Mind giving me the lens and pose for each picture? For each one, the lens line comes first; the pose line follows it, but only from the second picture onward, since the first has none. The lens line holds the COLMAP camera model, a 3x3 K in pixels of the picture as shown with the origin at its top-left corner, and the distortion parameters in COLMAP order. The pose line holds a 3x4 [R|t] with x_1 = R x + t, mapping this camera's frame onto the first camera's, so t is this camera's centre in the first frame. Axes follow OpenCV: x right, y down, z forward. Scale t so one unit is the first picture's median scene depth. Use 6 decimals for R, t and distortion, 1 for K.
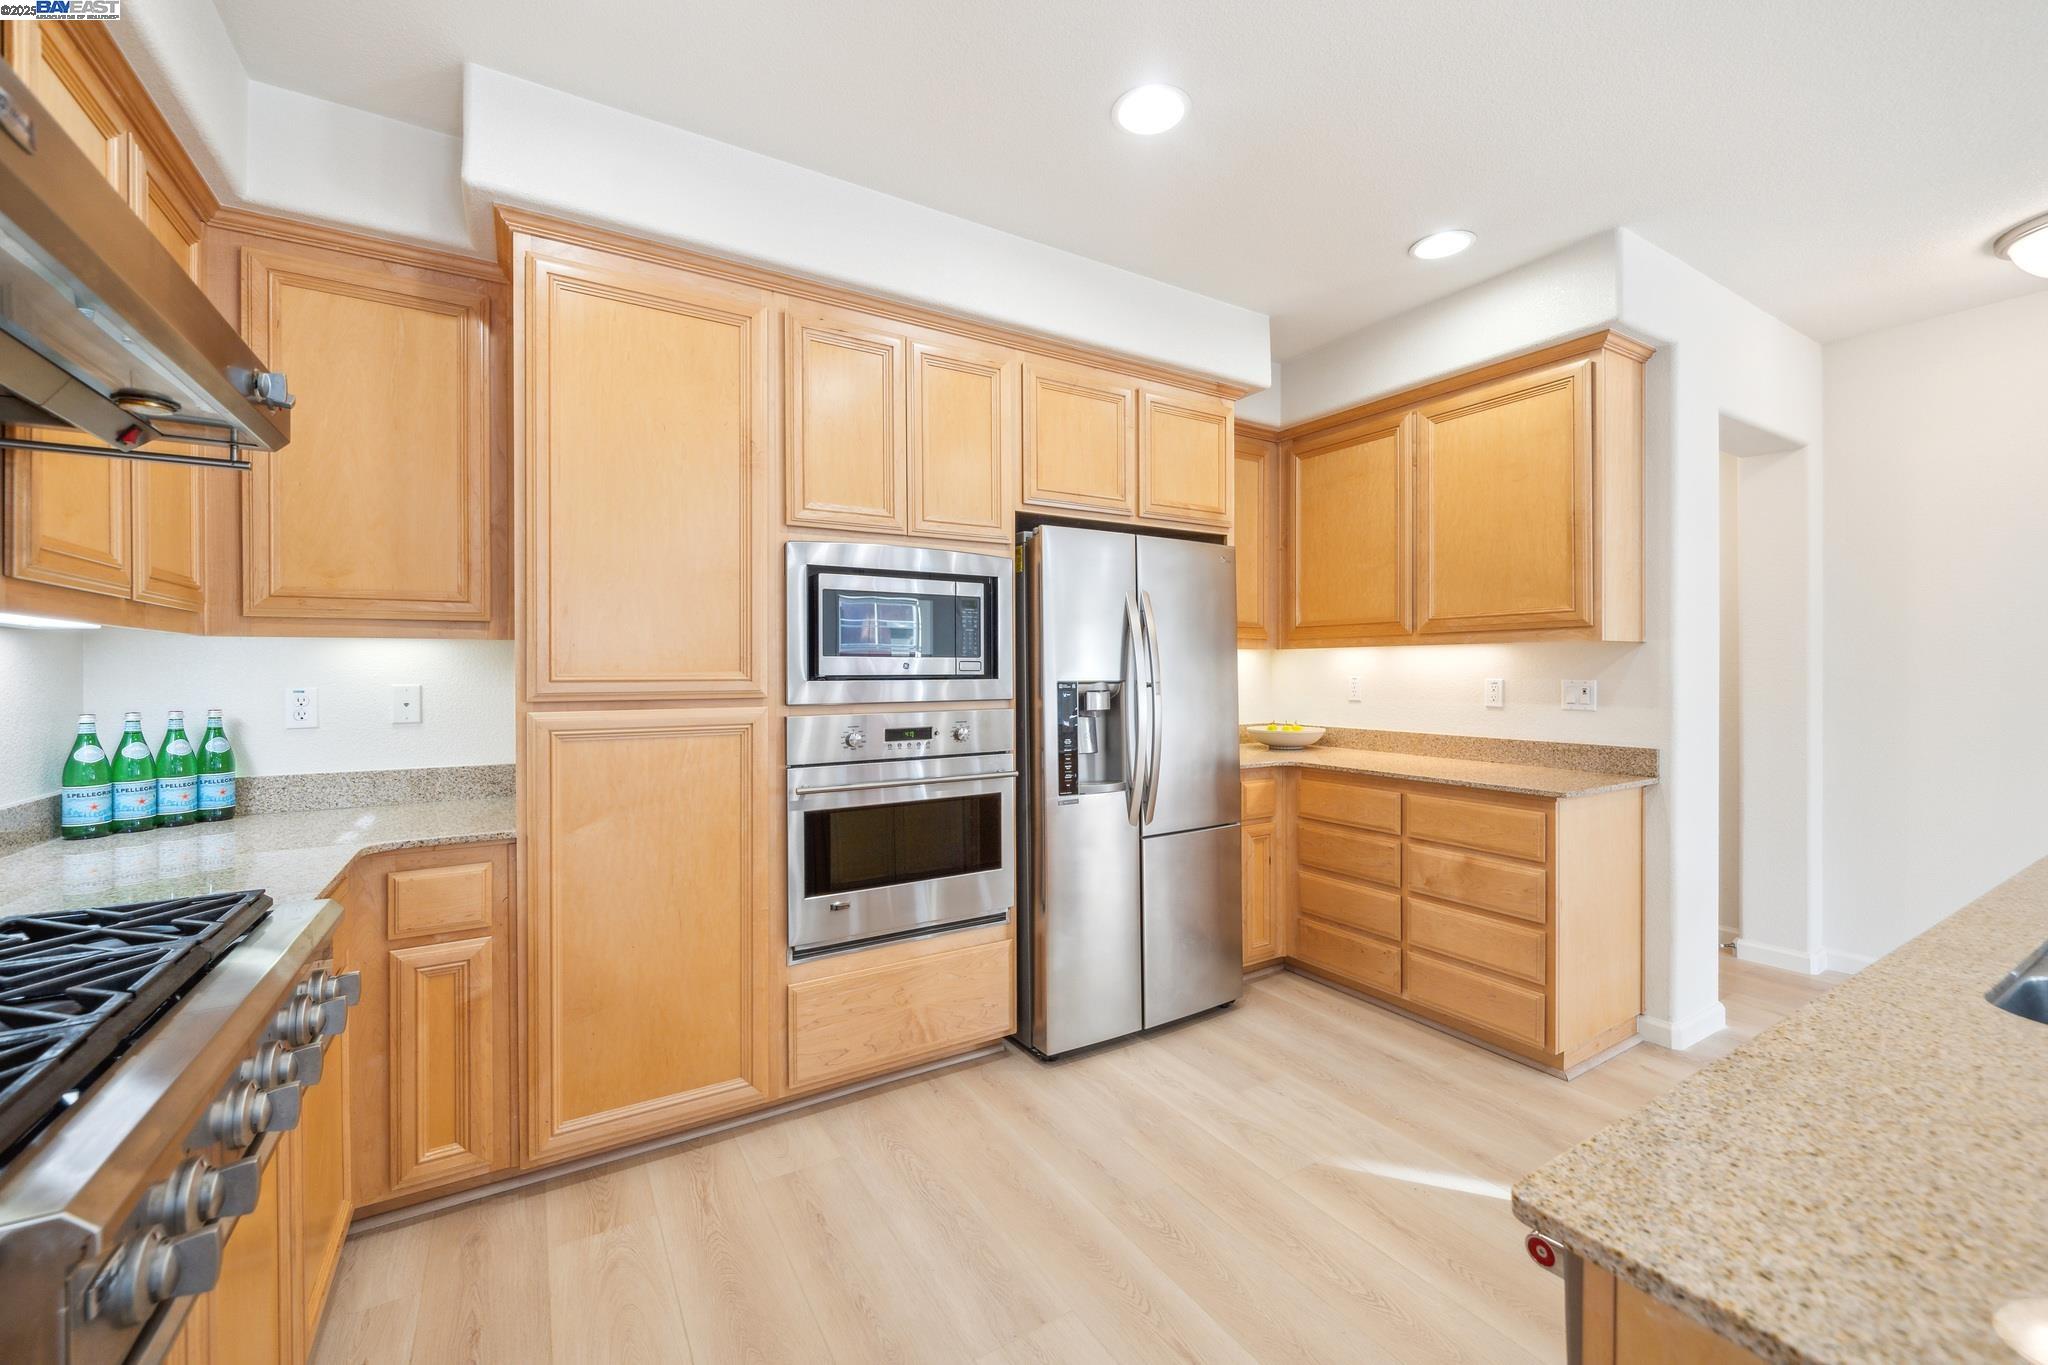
lens RADIAL K [[819.8, 0, 1022.1], [0, 819.8, 673.0], [0, 0, 1]] dist [-0.001848, -0.000158]
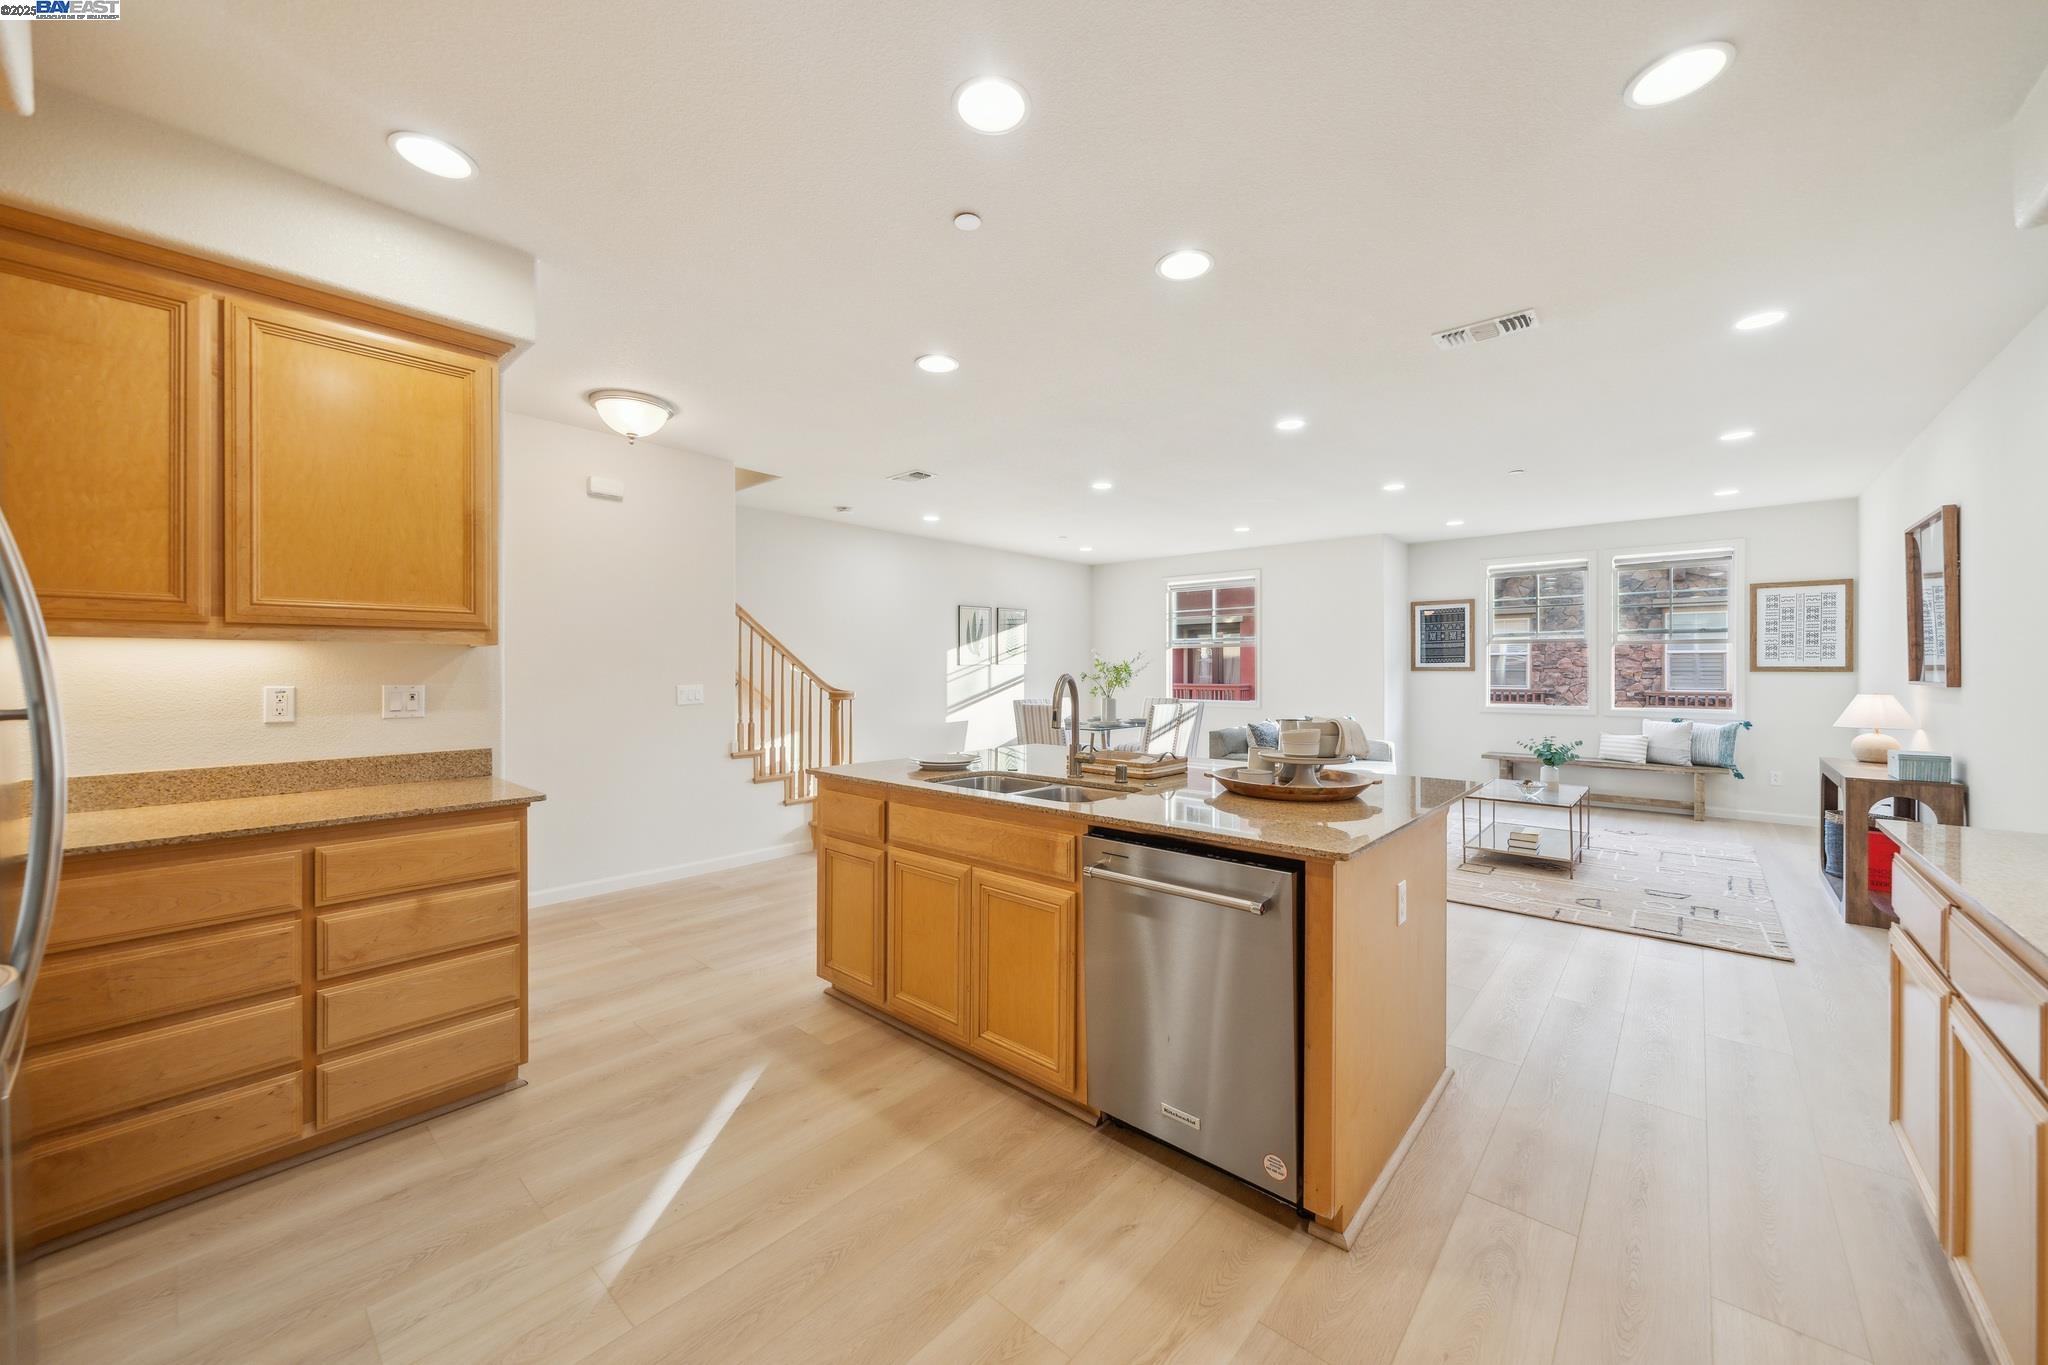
lens RADIAL K [[746.7, 0, 1015.0], [0, 746.7, 670.4], [0, 0, 1]] dist [-0.002027, -0.000138]
pose [[-0.289168, 0.004654, 0.957267, -0.378956], [0.008189, 0.999964, -0.002387, -0.001173], [-0.957243, 0.007149, -0.289195, 0.683956]]
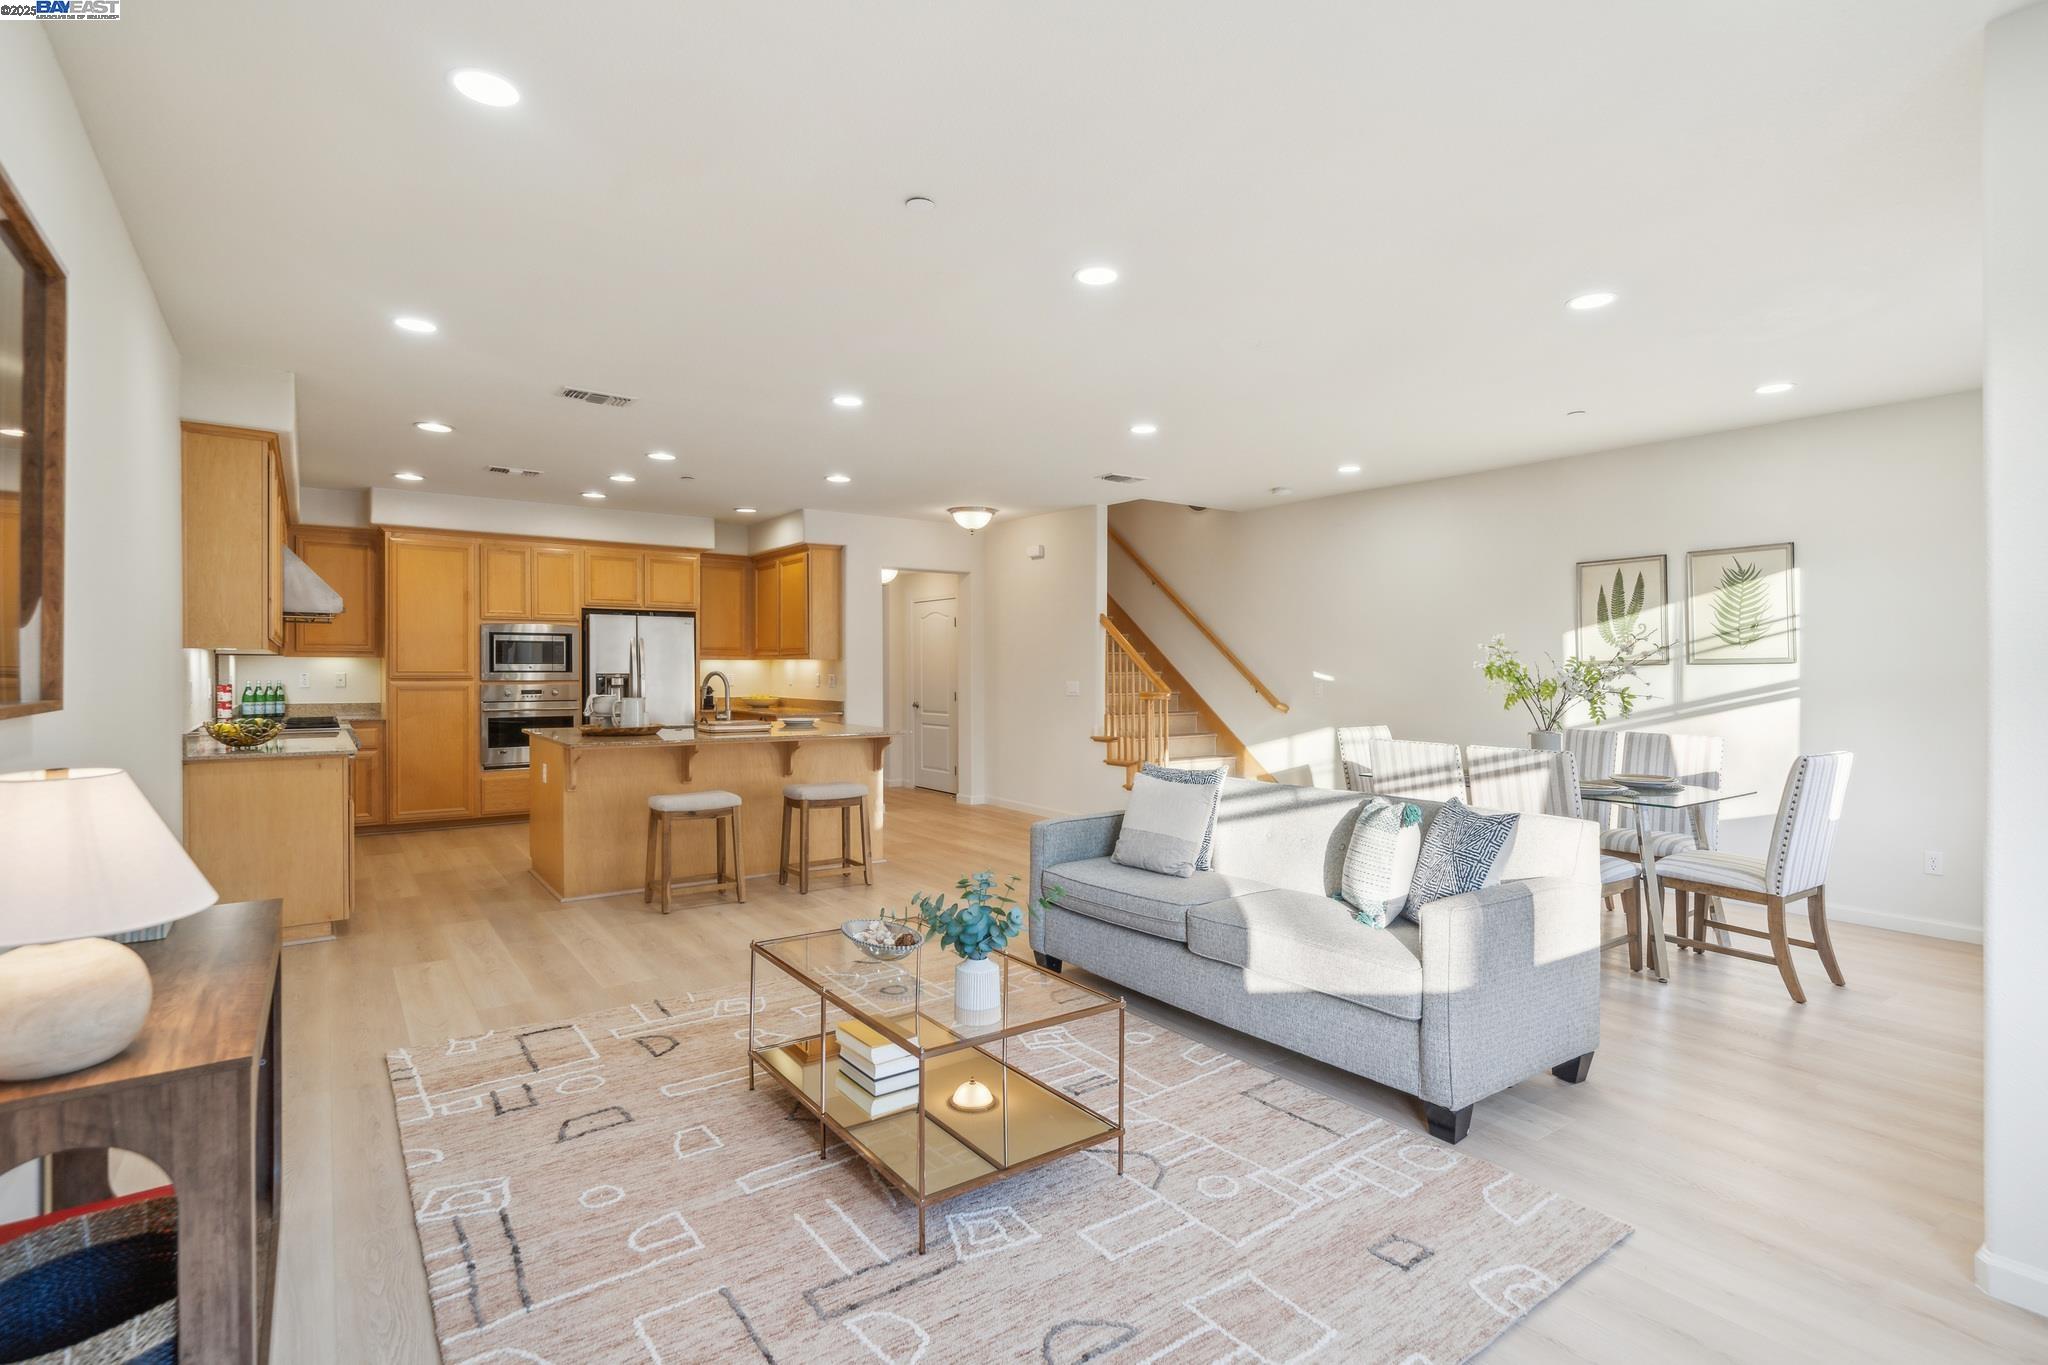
lens RADIAL K [[976.3, 0, 1024.0], [0, 976.3, 682.5], [0, 0, 1]] dist [-0.001245, 0.000185]
pose [[0.996296, 0.005349, 0.085820, 1.168490], [-0.006100, 0.999945, 0.008491, 0.004075], [-0.085770, -0.008983, 0.996274, -2.286164]]
